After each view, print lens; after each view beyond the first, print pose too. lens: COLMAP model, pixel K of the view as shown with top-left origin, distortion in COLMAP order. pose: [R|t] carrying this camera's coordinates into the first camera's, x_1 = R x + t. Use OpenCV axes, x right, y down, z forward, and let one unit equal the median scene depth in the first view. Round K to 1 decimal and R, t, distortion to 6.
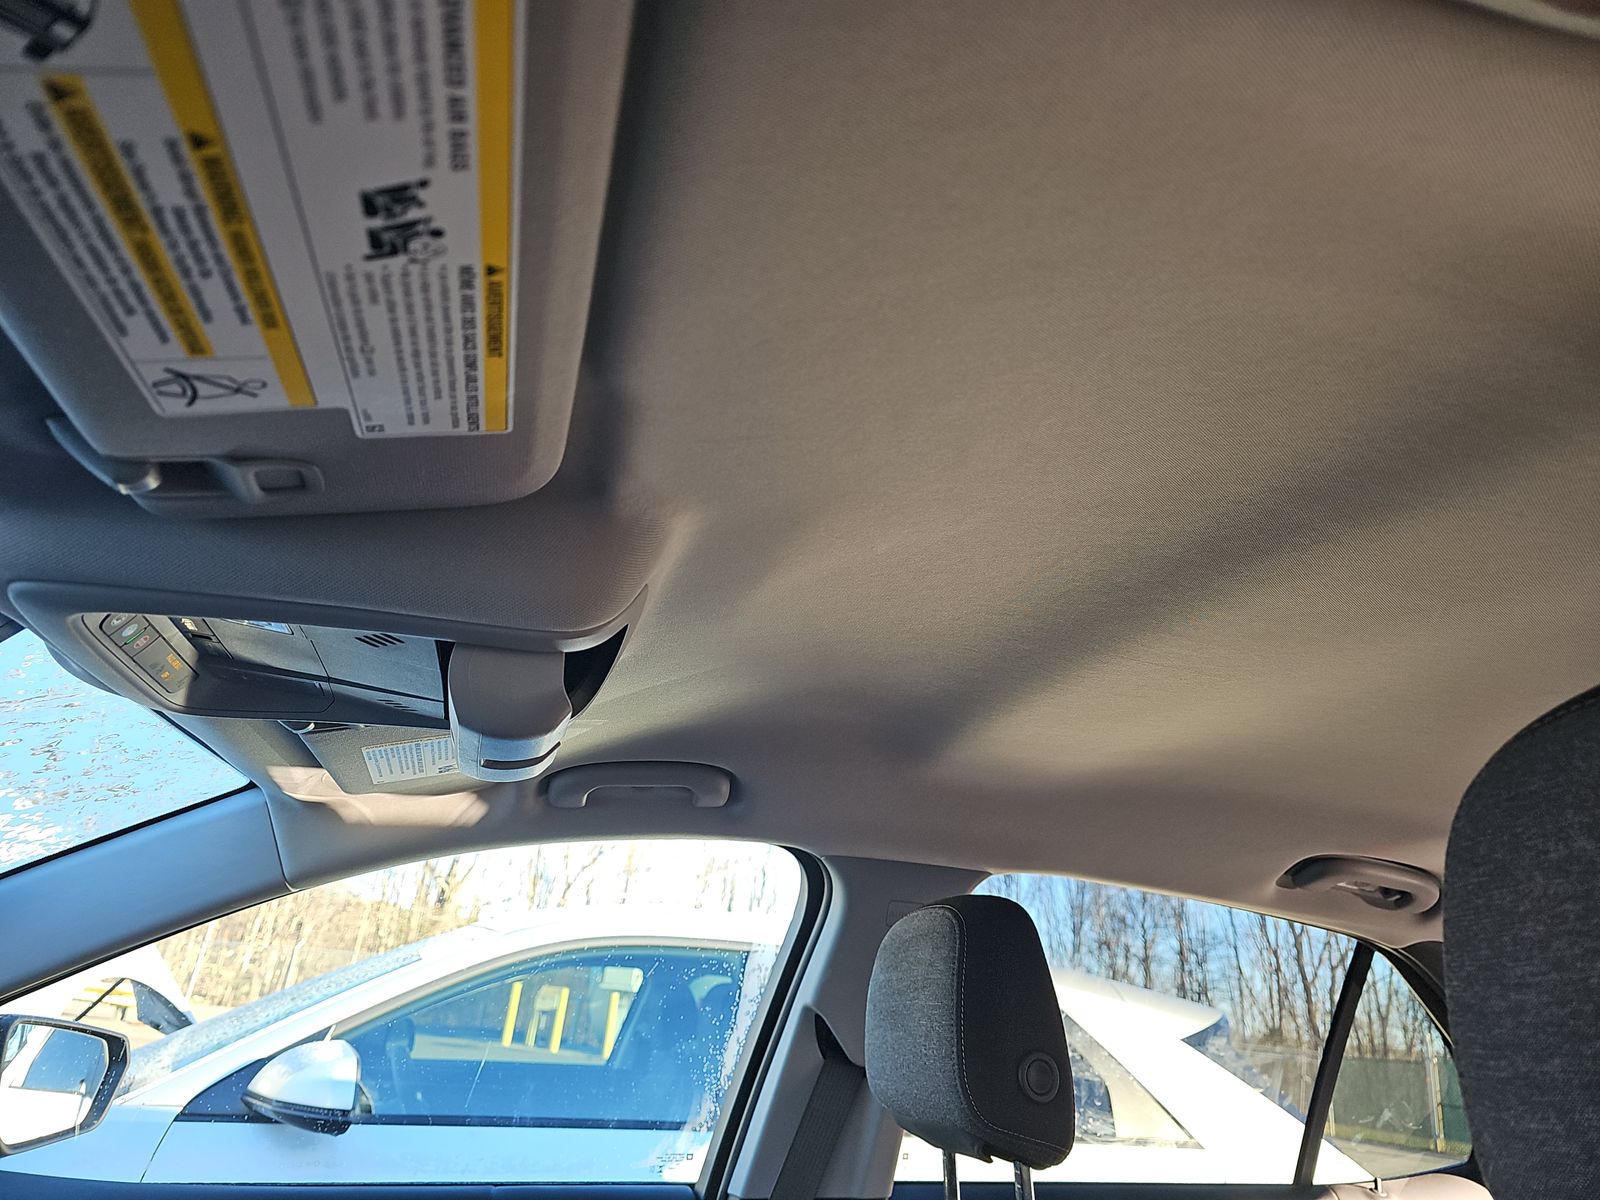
lens RADIAL K [[1088.3, 0, 800.0], [0, 1088.3, 600.0], [0, 0, 1]] dist [0.071637, -0.053904]
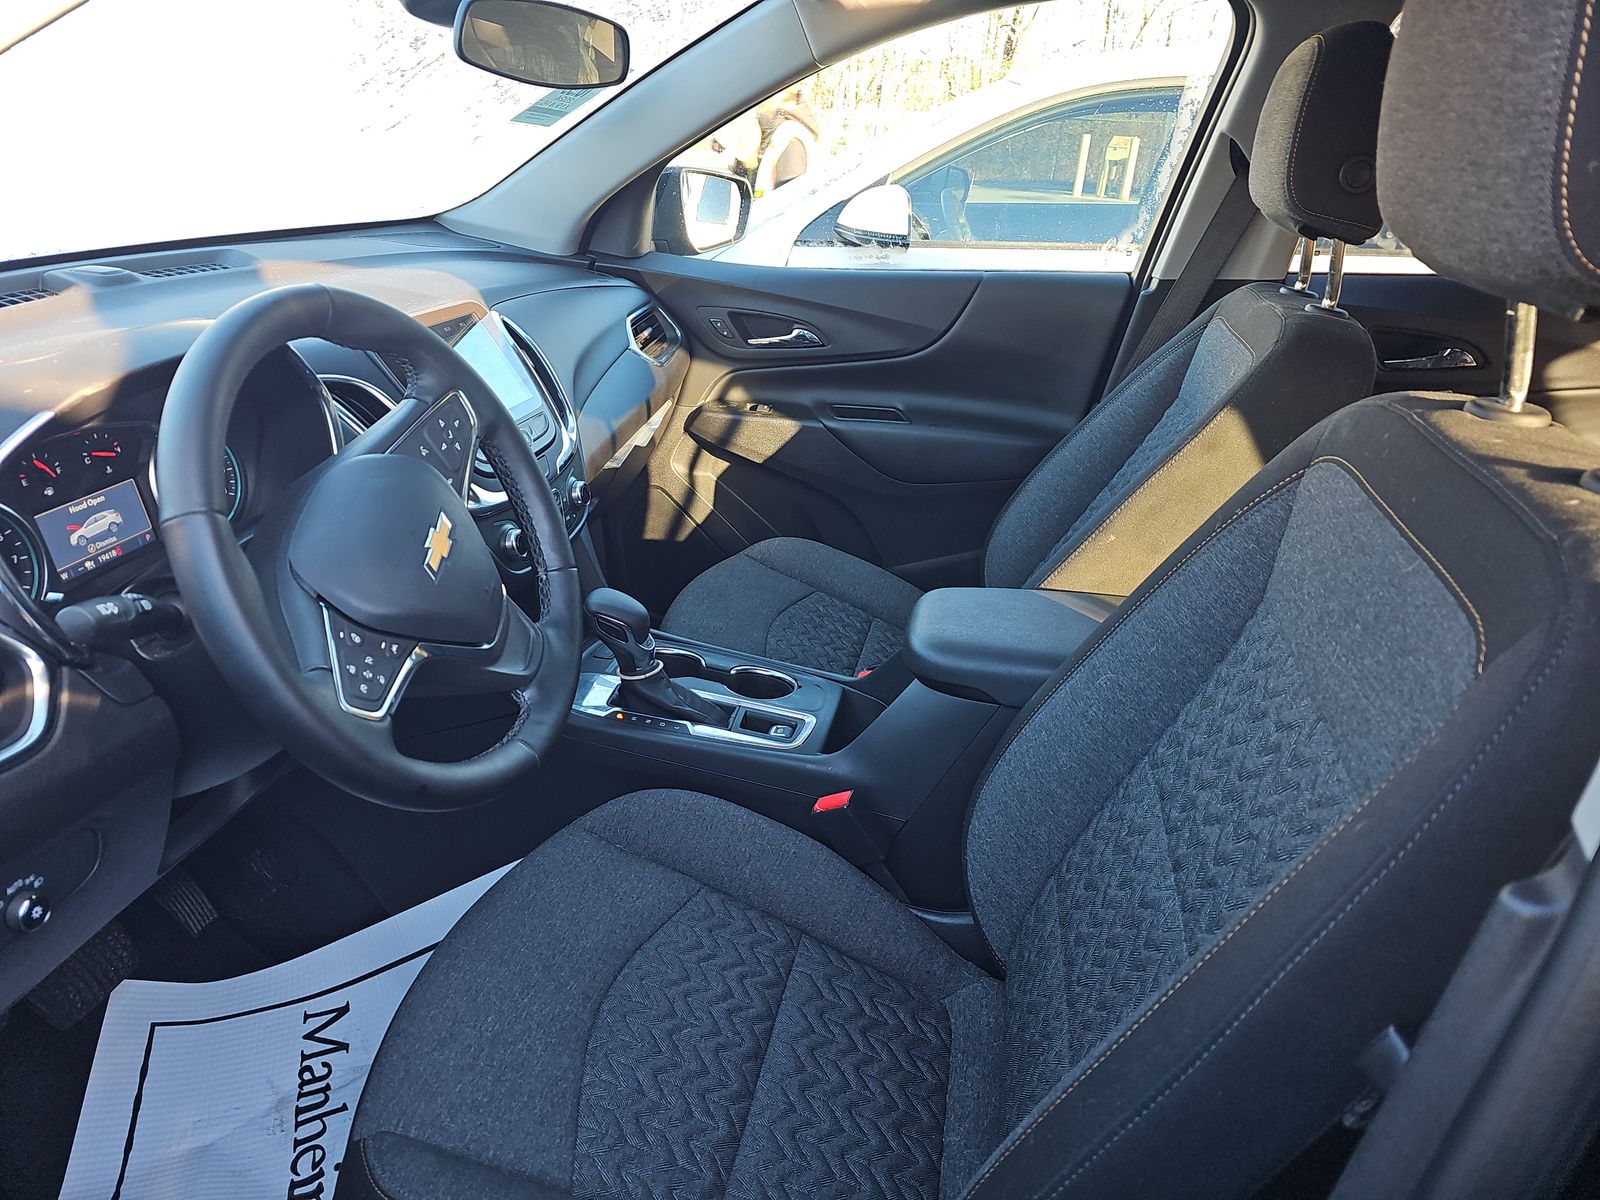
lens RADIAL K [[1470.5, 0, 801.4], [0, 1470.5, 812.7], [0, 0, 1]] dist [0.133815, -0.214143]
pose [[0.874925, 0.146218, -0.461657, 0.310726], [0.208867, 0.746151, 0.632165, -0.139073], [0.436900, -0.649522, 0.622286, -0.469680]]
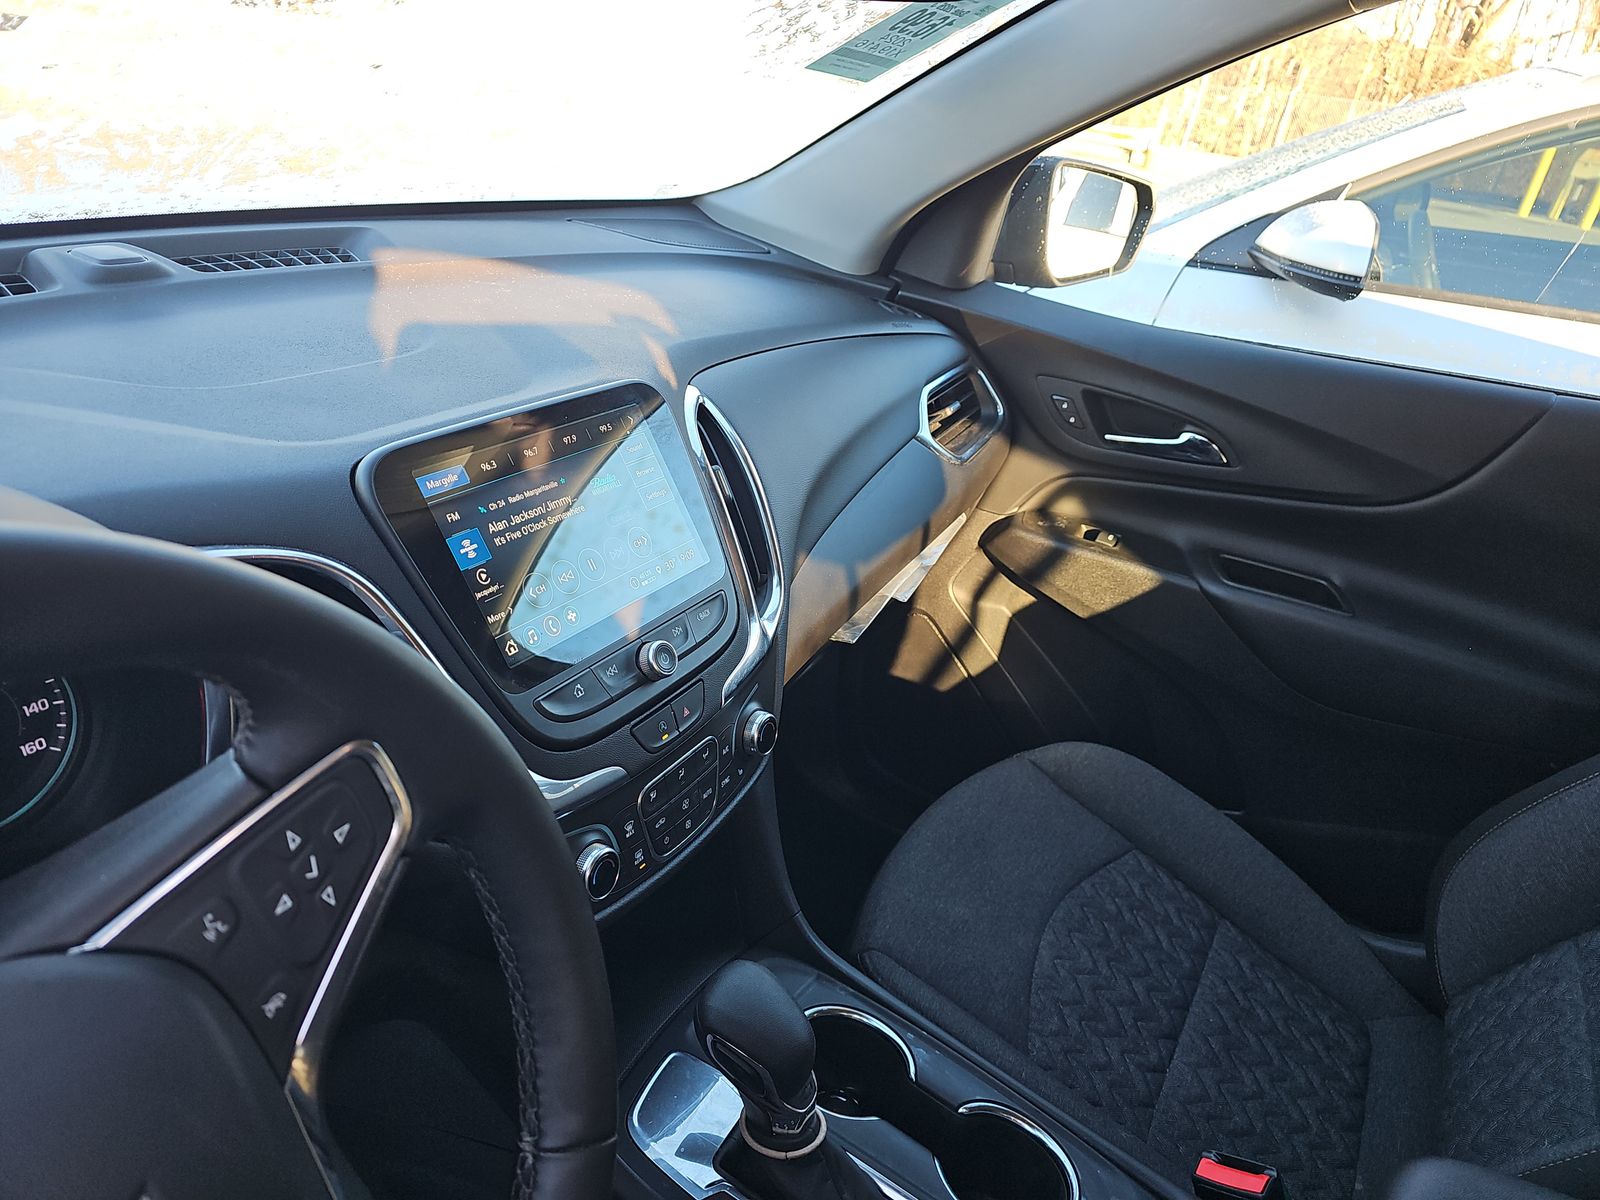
lens RADIAL K [[963.4, 0, 787.0], [0, 963.4, 596.0], [0, 0, 1]] dist [0.042806, -0.032688]
pose [[0.688016, 0.336293, -0.643071, -0.088552], [0.211231, 0.754971, 0.620806, 0.035492], [0.694273, -0.562961, 0.448397, 0.103370]]
